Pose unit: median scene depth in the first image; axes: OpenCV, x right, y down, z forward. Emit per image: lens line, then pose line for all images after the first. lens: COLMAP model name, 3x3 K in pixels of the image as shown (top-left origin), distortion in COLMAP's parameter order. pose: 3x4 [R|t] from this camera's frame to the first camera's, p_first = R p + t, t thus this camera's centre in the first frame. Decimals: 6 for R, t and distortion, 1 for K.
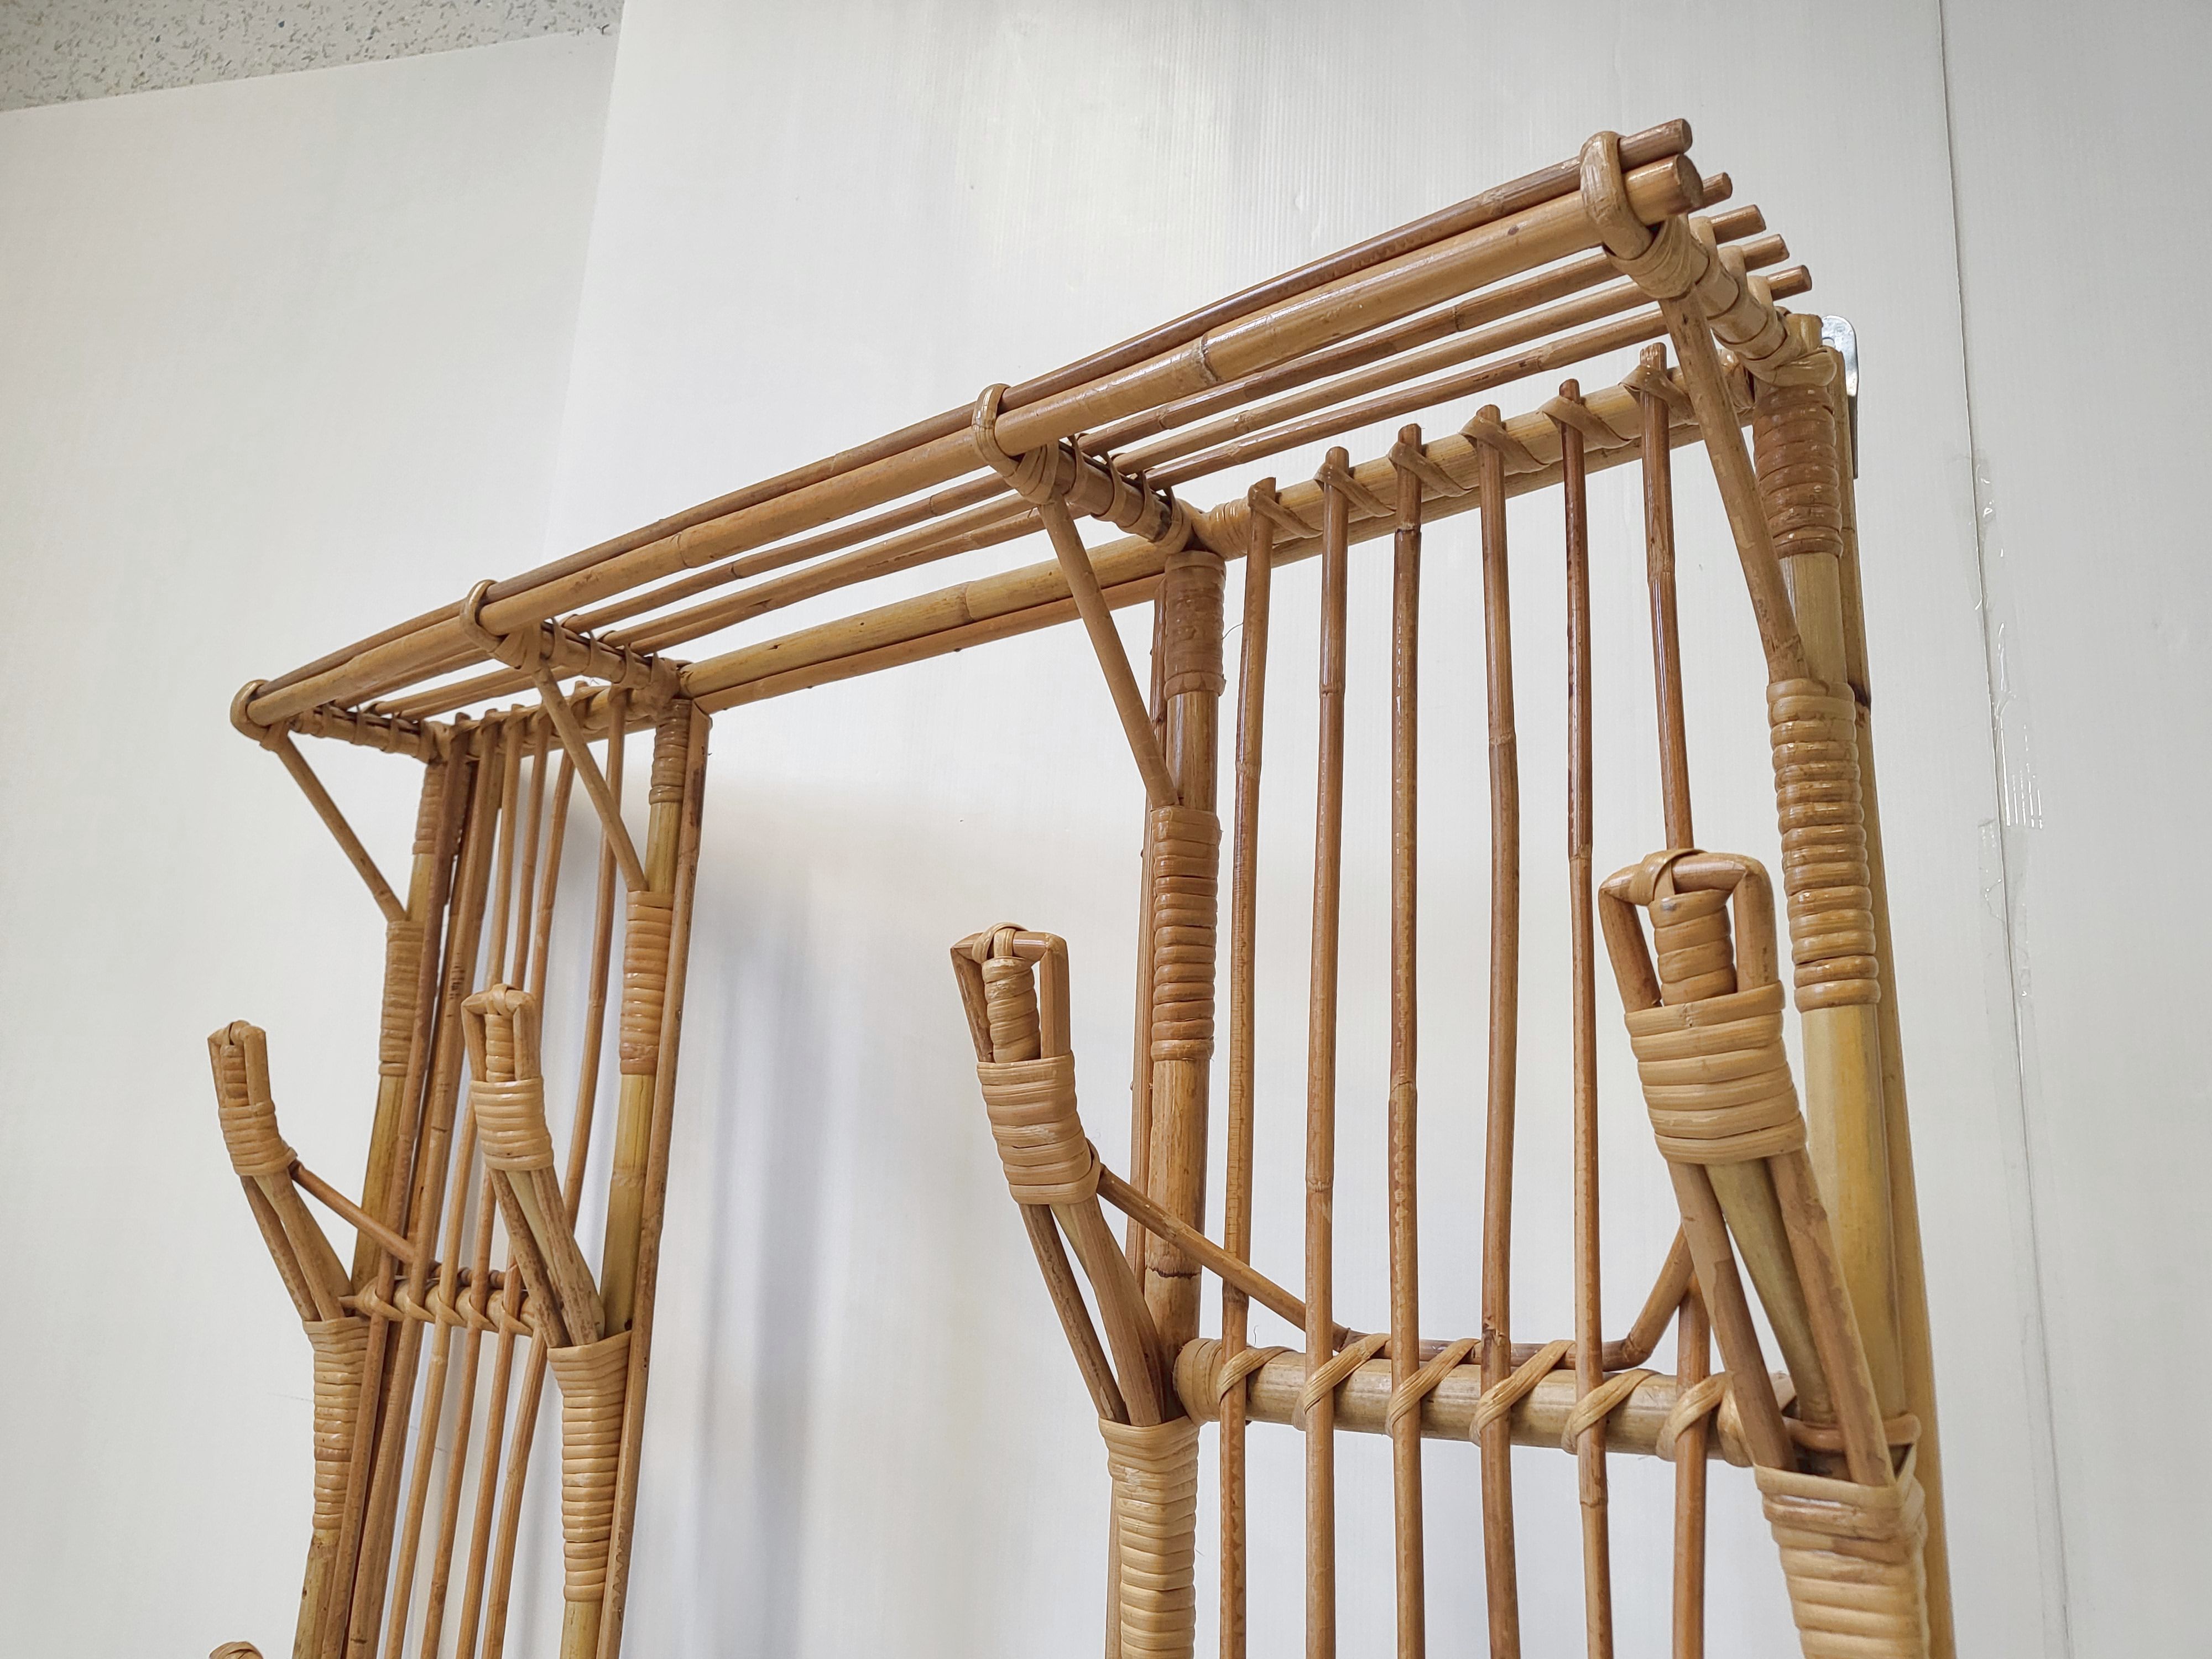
lens RADIAL K [[1752.0, 0, 1059.0], [0, 1752.0, 824.9], [0, 0, 1]] dist [-0.025705, 0.089824]
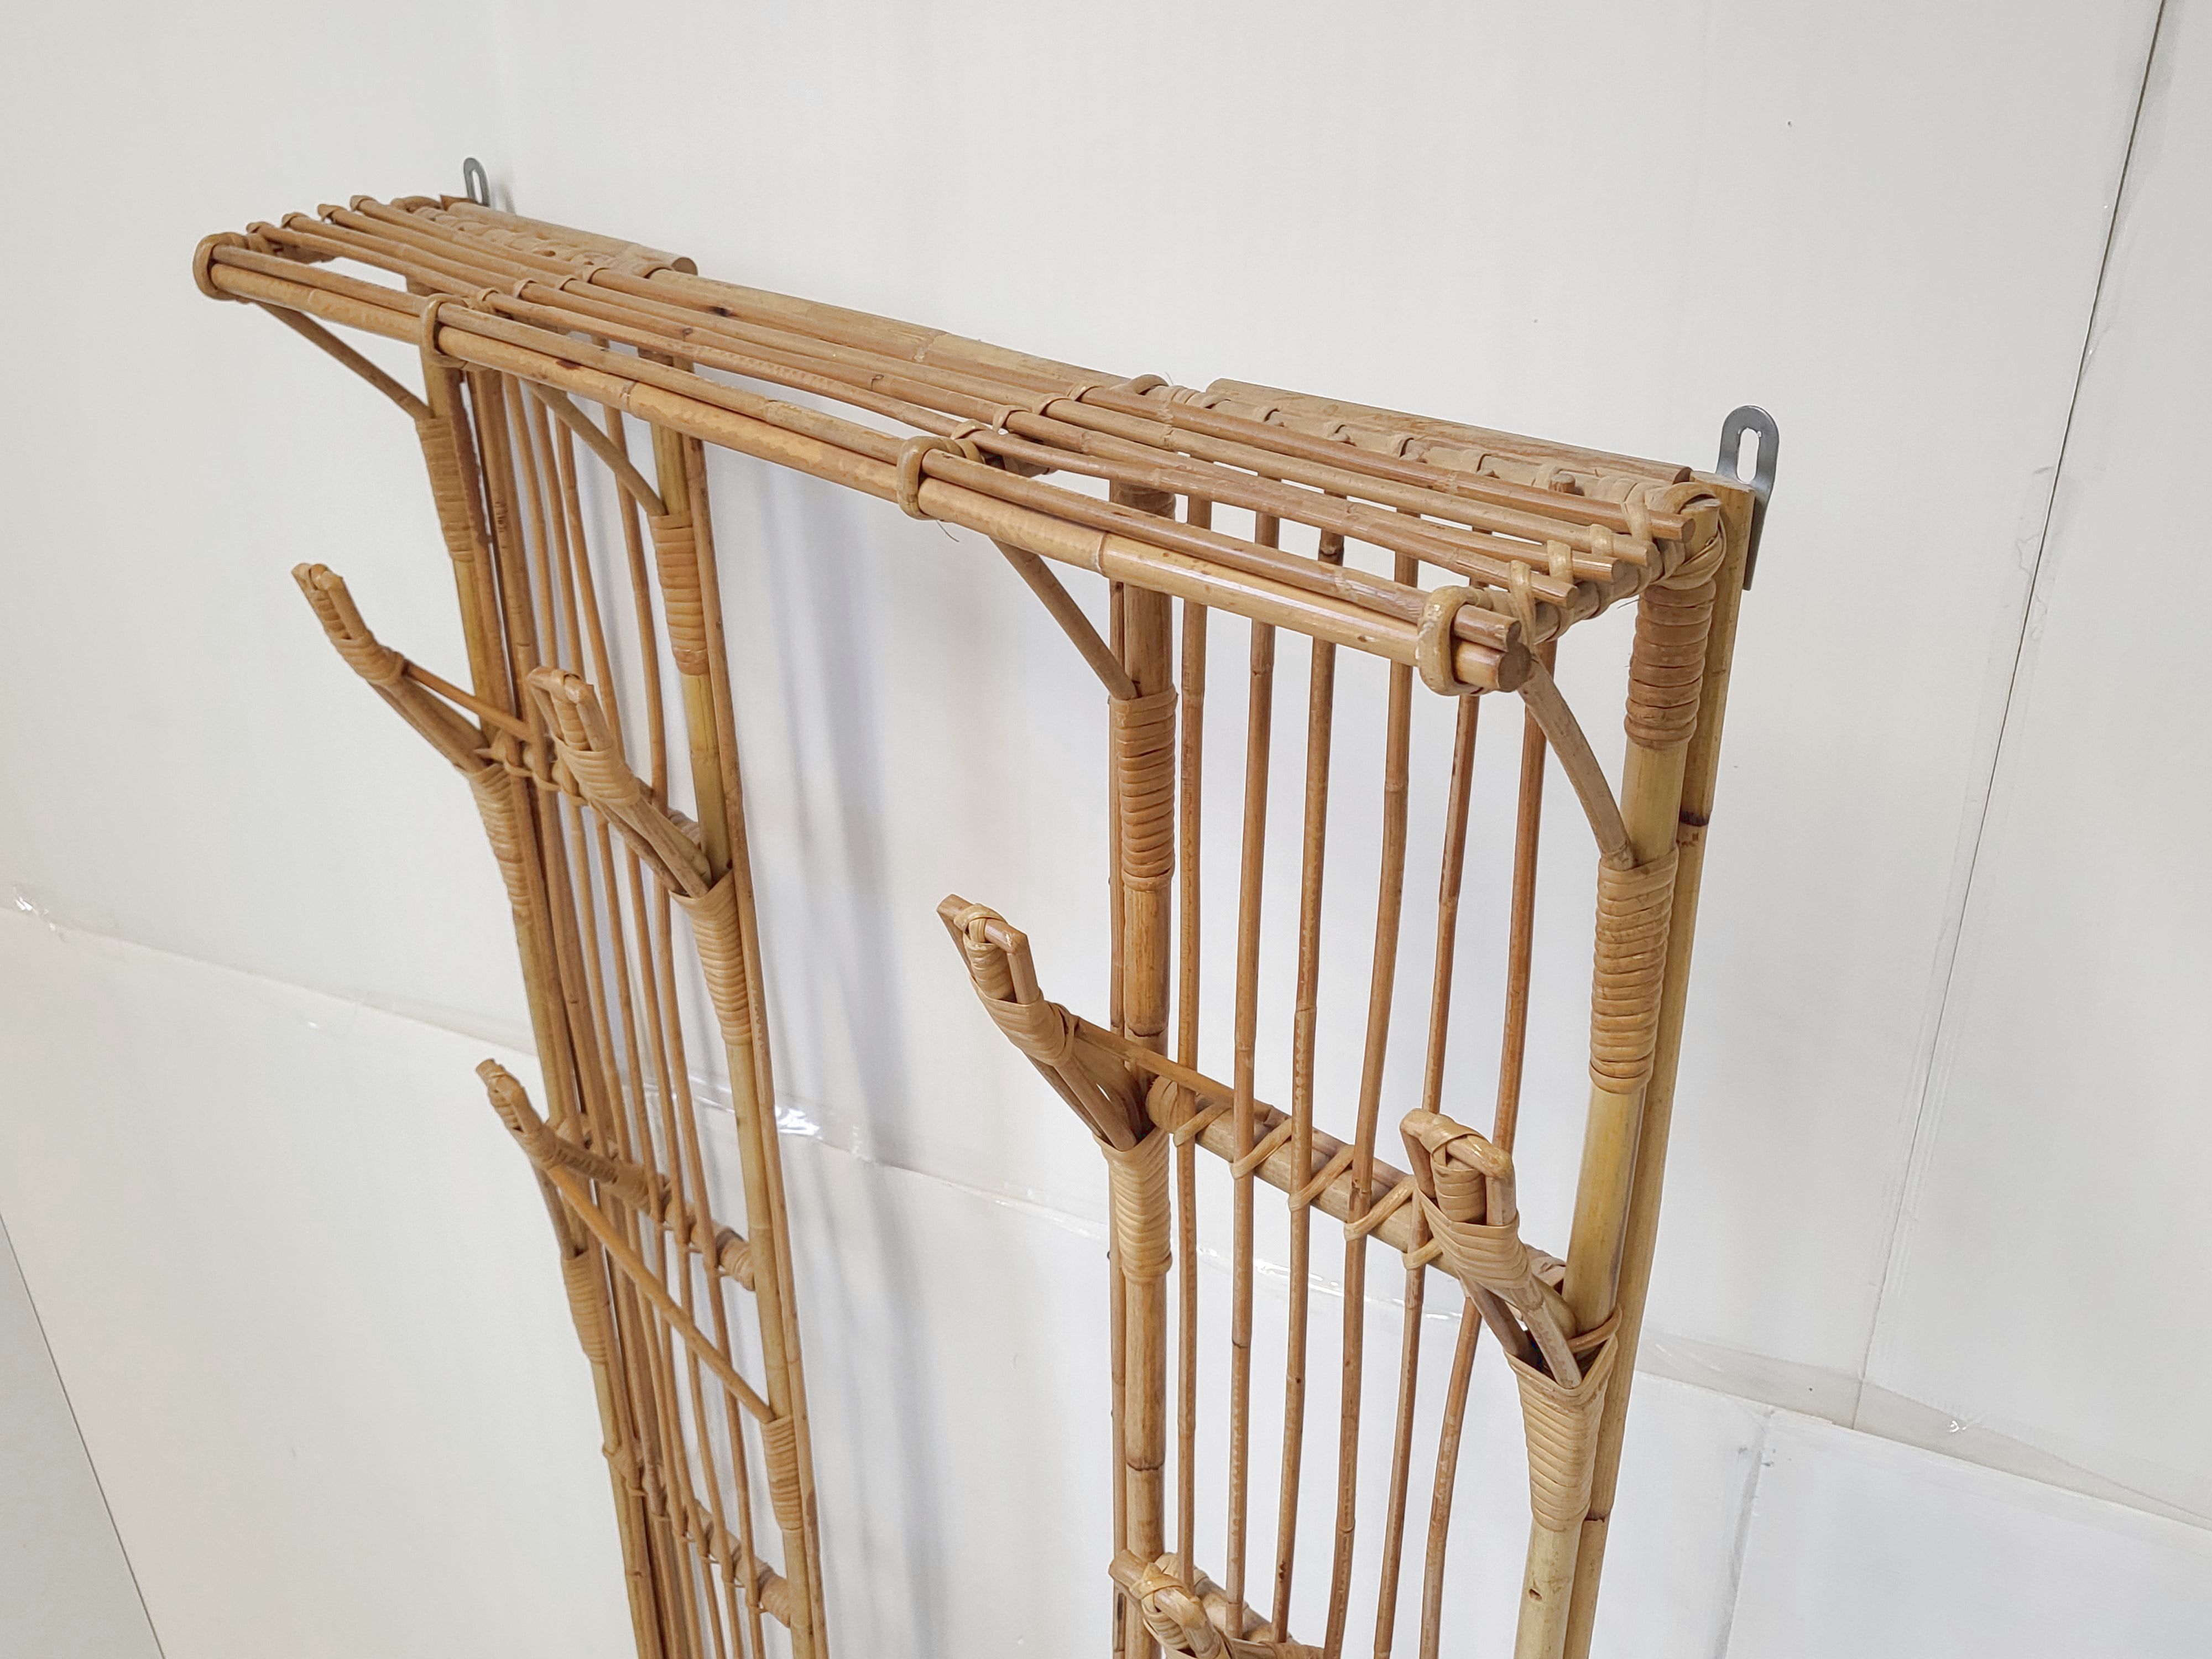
lens RADIAL K [[1973.9, 0, 1084.6], [0, 1973.9, 806.3], [0, 0, 1]] dist [-0.019260, 0.064603]
pose [[0.996447, -0.031593, -0.078074, 0.146531], [0.075266, 0.750018, 0.657121, -0.866542], [0.037796, -0.660662, 0.749731, 0.024482]]
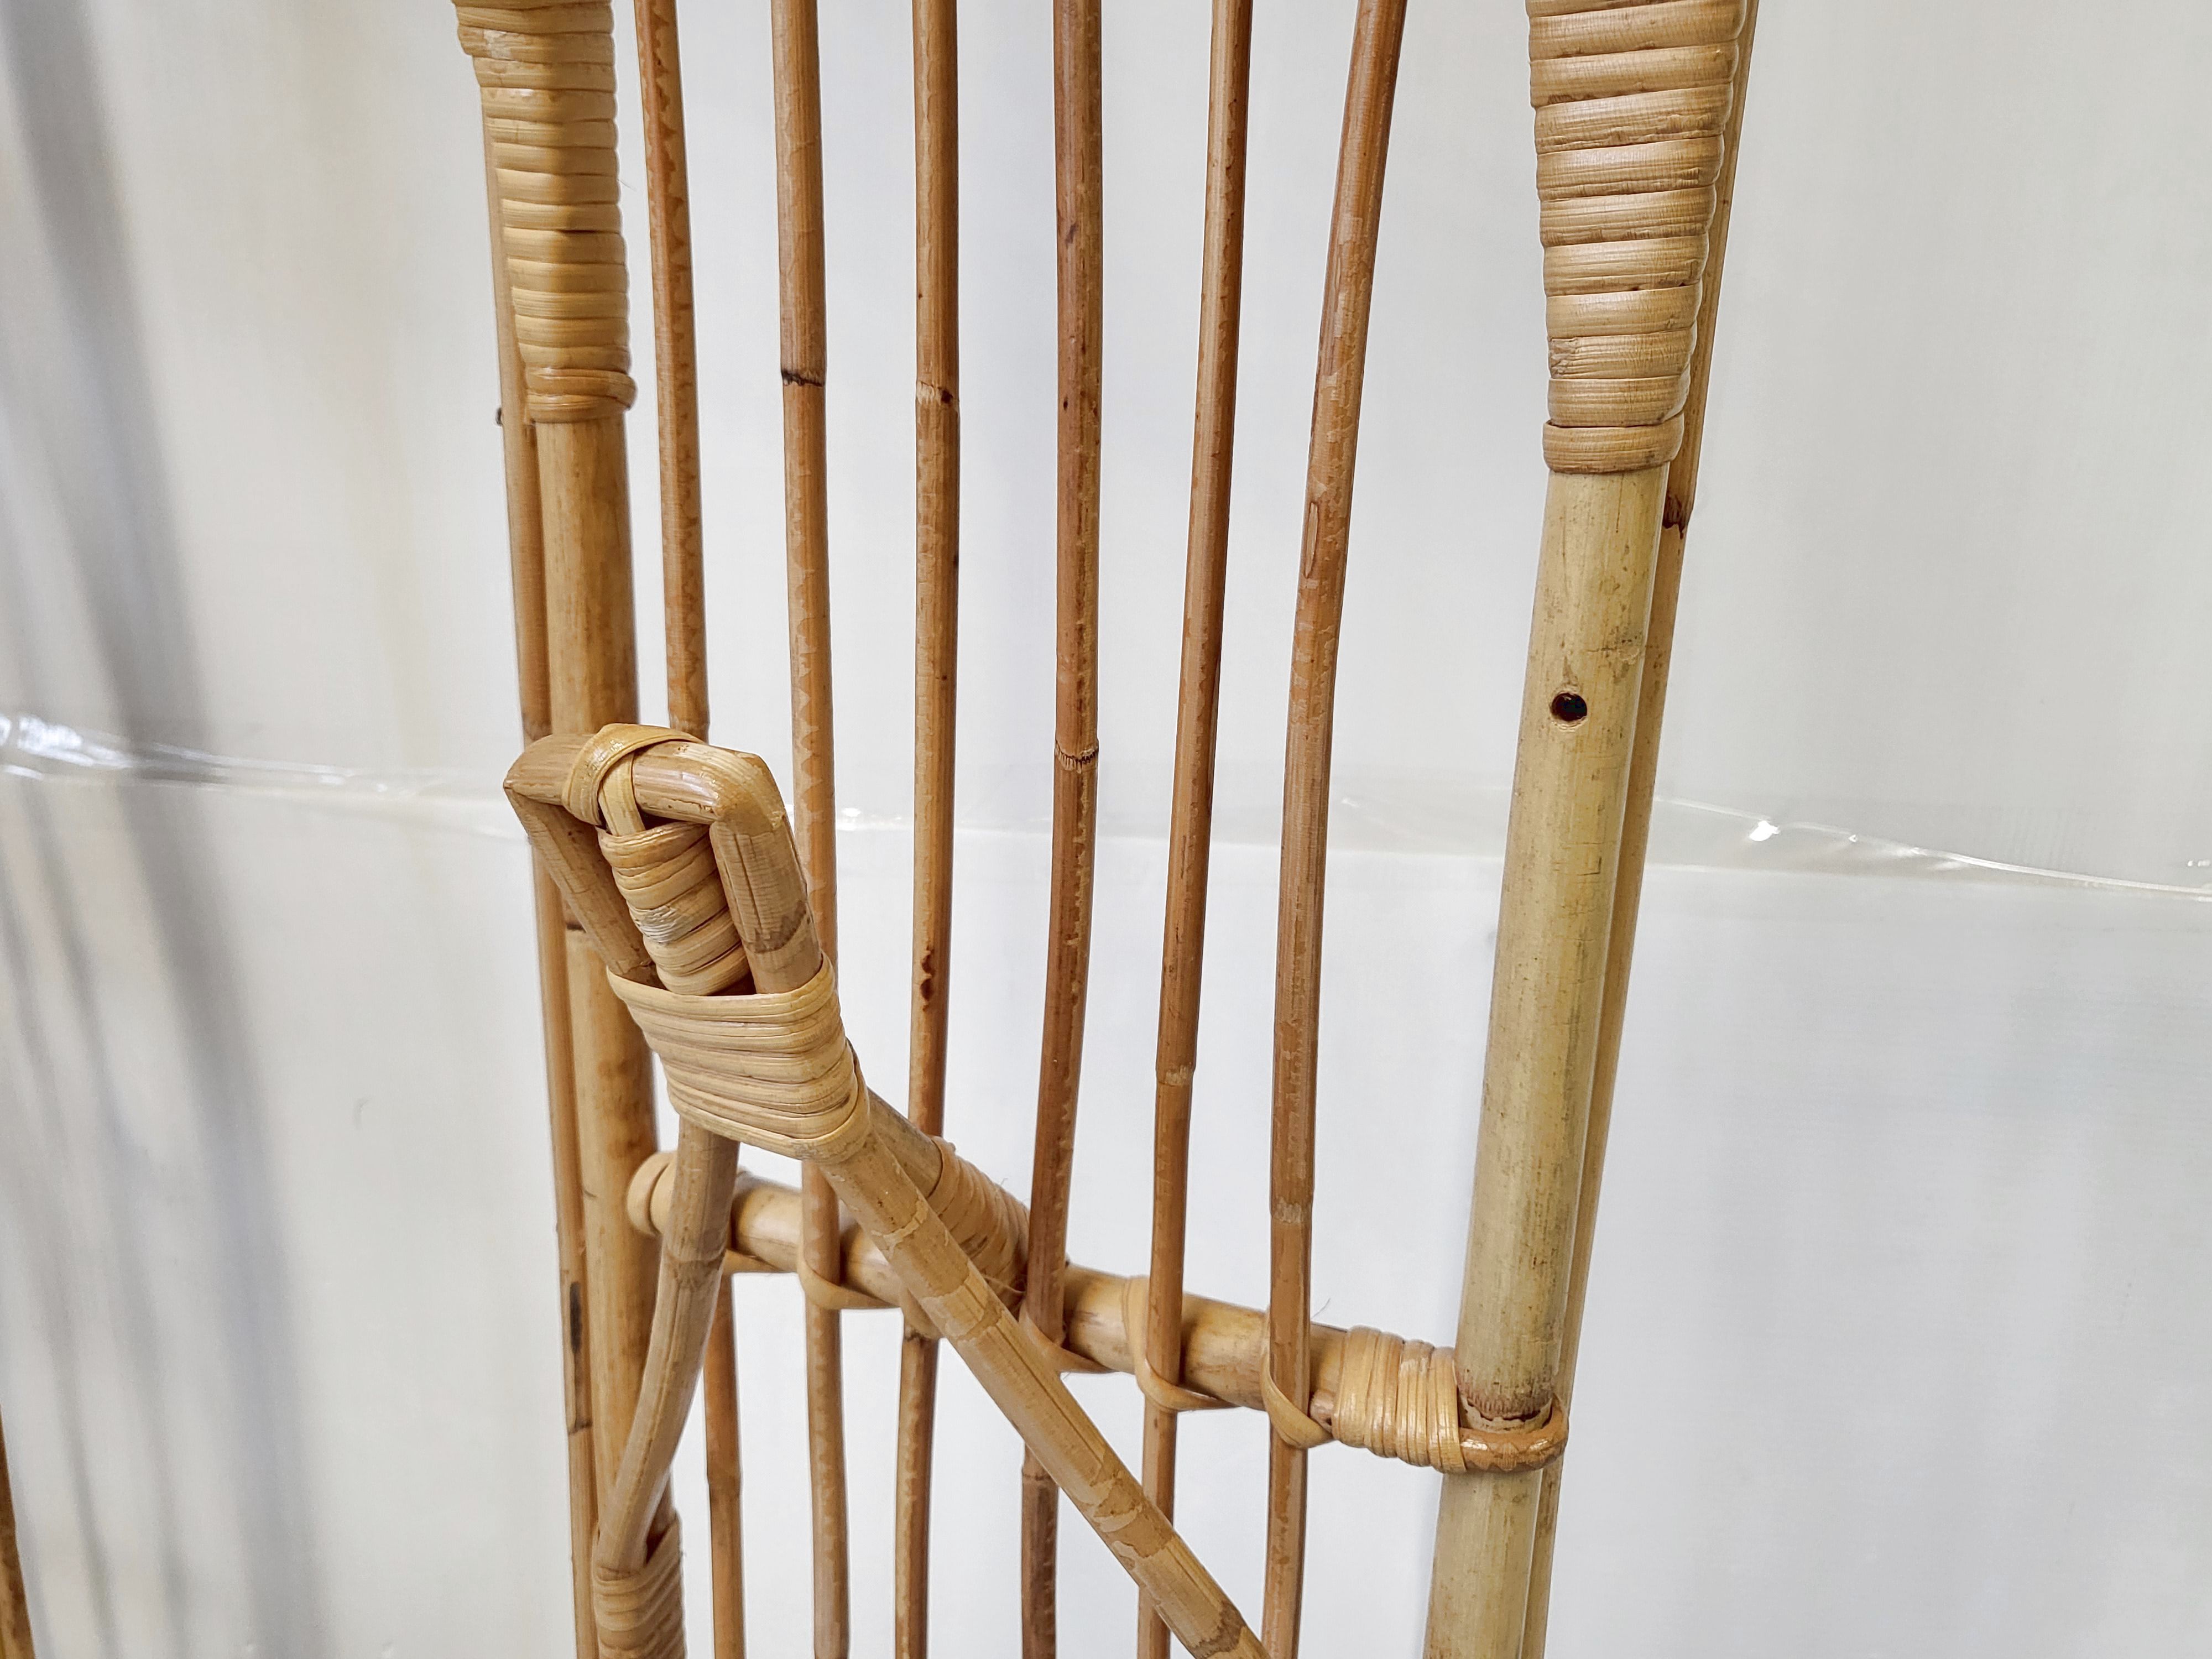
lens RADIAL K [[1812.5, 0, 1055.5], [0, 1812.5, 807.5], [0, 0, 1]] dist [-0.005218, 0.006829]
pose [[0.974192, -0.091839, 0.206192, 0.077335], [-0.030725, 0.851029, 0.524219, 0.262574], [-0.223619, -0.517025, 0.826244, 0.295901]]
